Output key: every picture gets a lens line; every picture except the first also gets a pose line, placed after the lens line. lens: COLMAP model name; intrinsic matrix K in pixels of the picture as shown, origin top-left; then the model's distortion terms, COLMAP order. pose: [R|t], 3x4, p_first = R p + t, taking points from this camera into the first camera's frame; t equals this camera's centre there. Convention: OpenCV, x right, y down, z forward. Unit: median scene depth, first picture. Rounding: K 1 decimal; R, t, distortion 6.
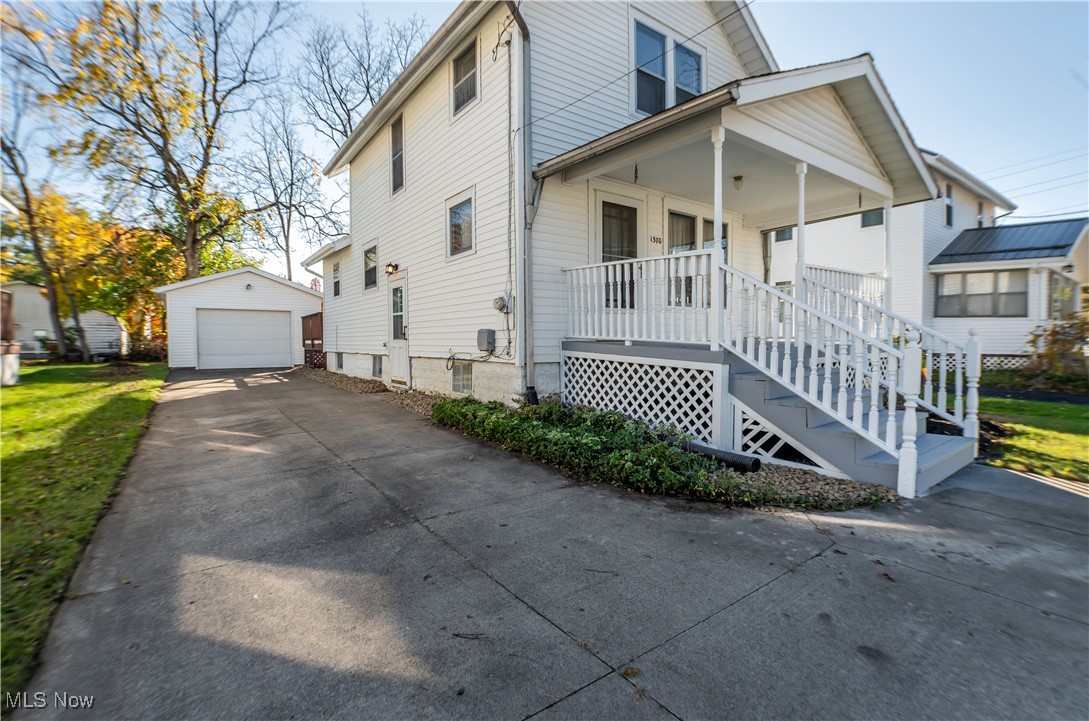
lens RADIAL K [[500.0, 0, 550.0], [0, 500.0, 355.7], [0, 0, 1]] dist [-0.031903, 0.000498]
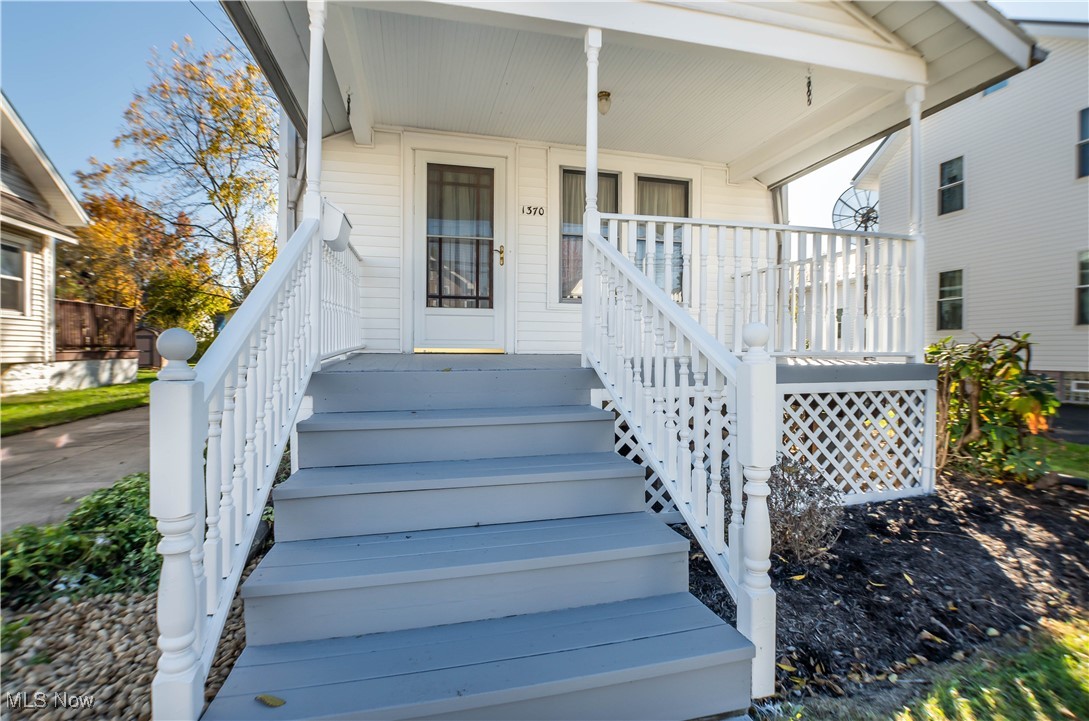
lens RADIAL K [[500.3, 0, 541.3], [0, 500.3, 360.0], [0, 0, 1]] dist [-0.035979, 0.001595]
pose [[0.920918, 0.015696, -0.389440, 0.335468], [-0.021185, 0.999727, -0.009805, -0.009400], [0.389180, 0.017280, 0.921000, 0.239138]]
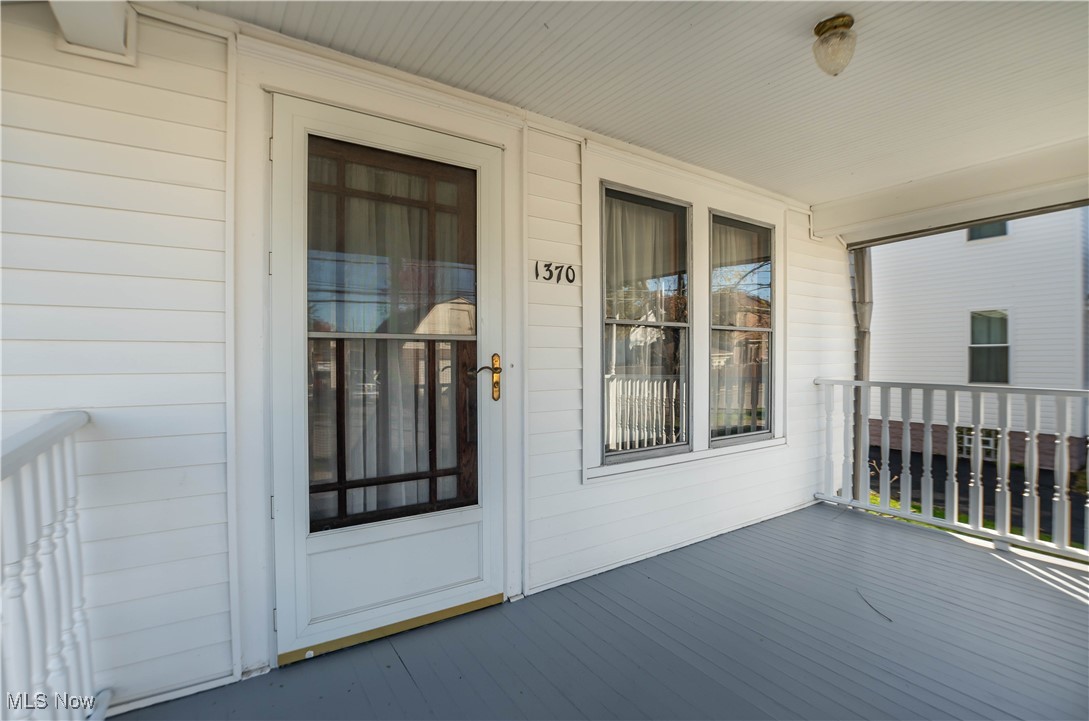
lens RADIAL K [[500.3, 0, 541.3], [0, 500.3, 360.0], [0, 0, 1]] dist [-0.035979, 0.001595]
pose [[0.998040, 0.003414, -0.062481, 0.149656], [-0.005320, 0.999525, -0.030363, -0.111031], [0.062348, 0.030636, 0.997584, 0.454673]]
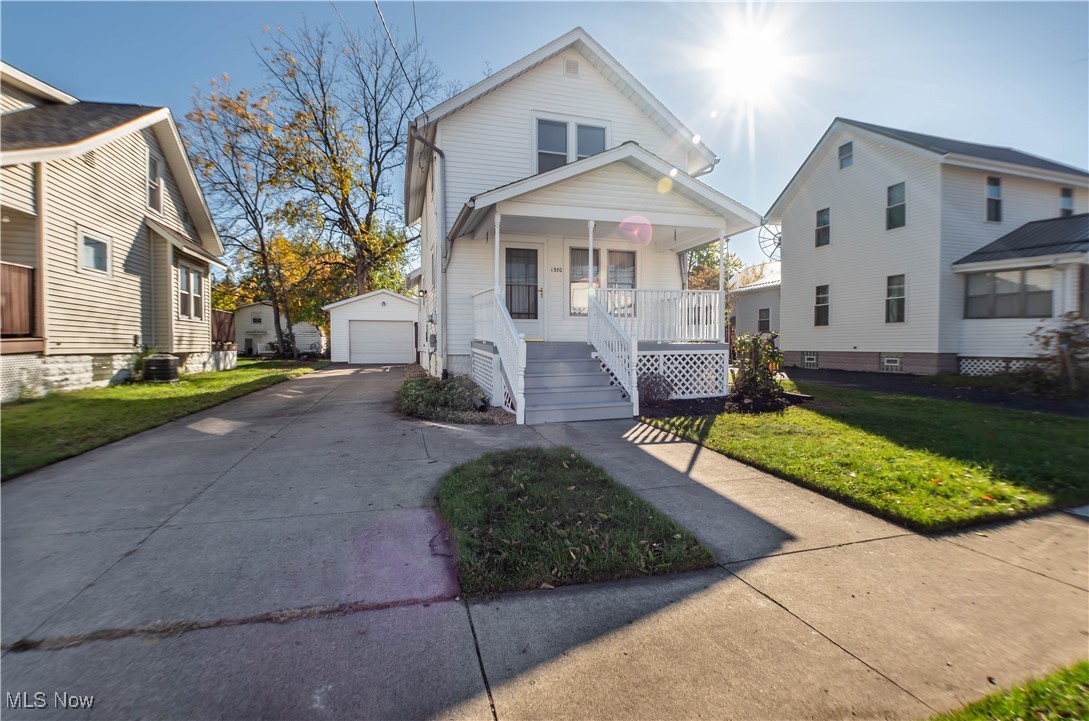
lens RADIAL K [[500.3, 0, 541.3], [0, 500.3, 360.0], [0, 0, 1]] dist [-0.035979, 0.001595]
pose [[0.938984, 0.011654, -0.343762, 0.442229], [-0.012088, 0.999927, 0.000880, 0.014597], [0.343747, 0.003329, 0.939056, -0.229061]]
